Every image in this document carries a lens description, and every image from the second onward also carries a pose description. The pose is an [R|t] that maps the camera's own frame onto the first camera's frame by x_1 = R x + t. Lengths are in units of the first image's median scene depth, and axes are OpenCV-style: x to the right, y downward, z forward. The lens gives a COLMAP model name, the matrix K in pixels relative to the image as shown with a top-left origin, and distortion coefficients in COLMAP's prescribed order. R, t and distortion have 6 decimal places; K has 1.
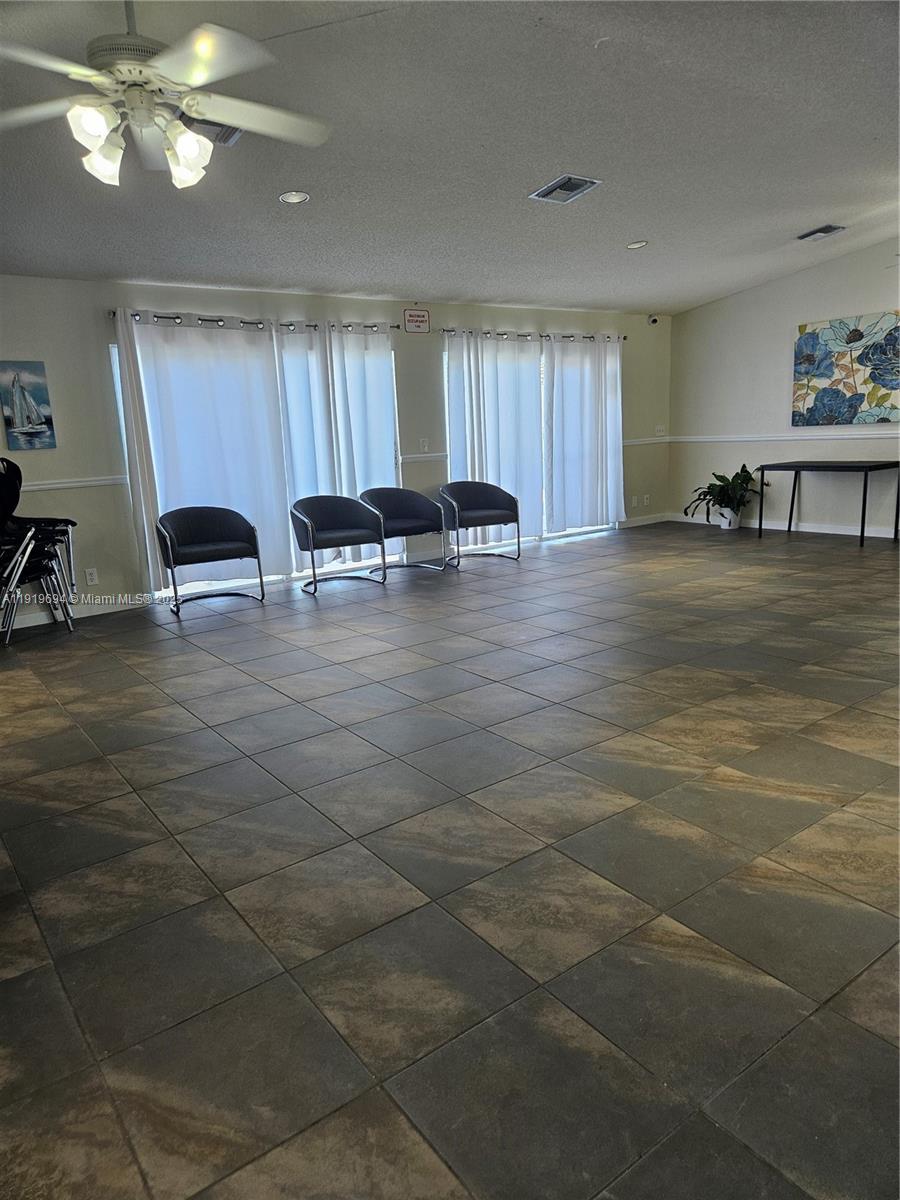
lens RADIAL K [[805.8, 0, 450.0], [0, 805.8, 600.0], [0, 0, 1]] dist [0.073691, -0.063296]
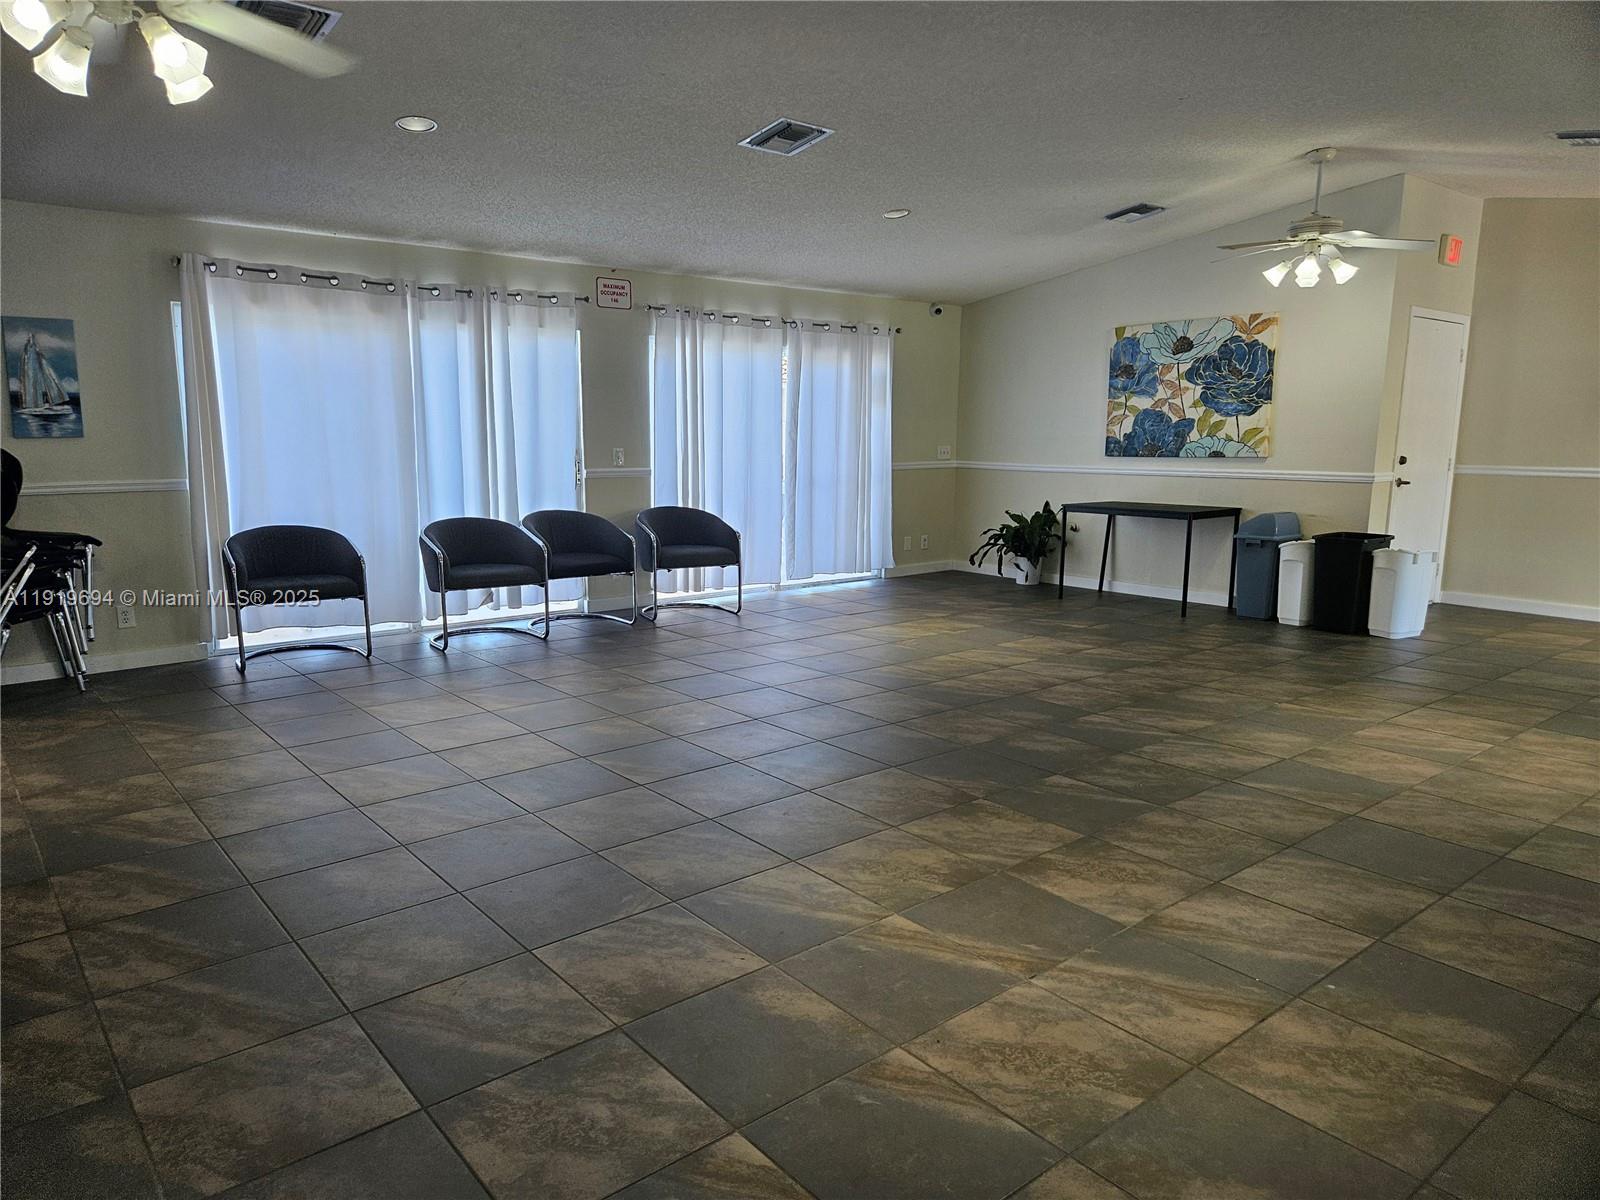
lens RADIAL K [[1074.4, 0, 785.3], [0, 1074.4, 599.1], [0, 0, 1]] dist [0.073691, -0.063296]
pose [[0.997998, 0.041518, 0.047704, 0.099692], [-0.038844, 0.997693, -0.055671, -0.012939], [-0.049905, 0.053706, 0.997309, 0.007331]]
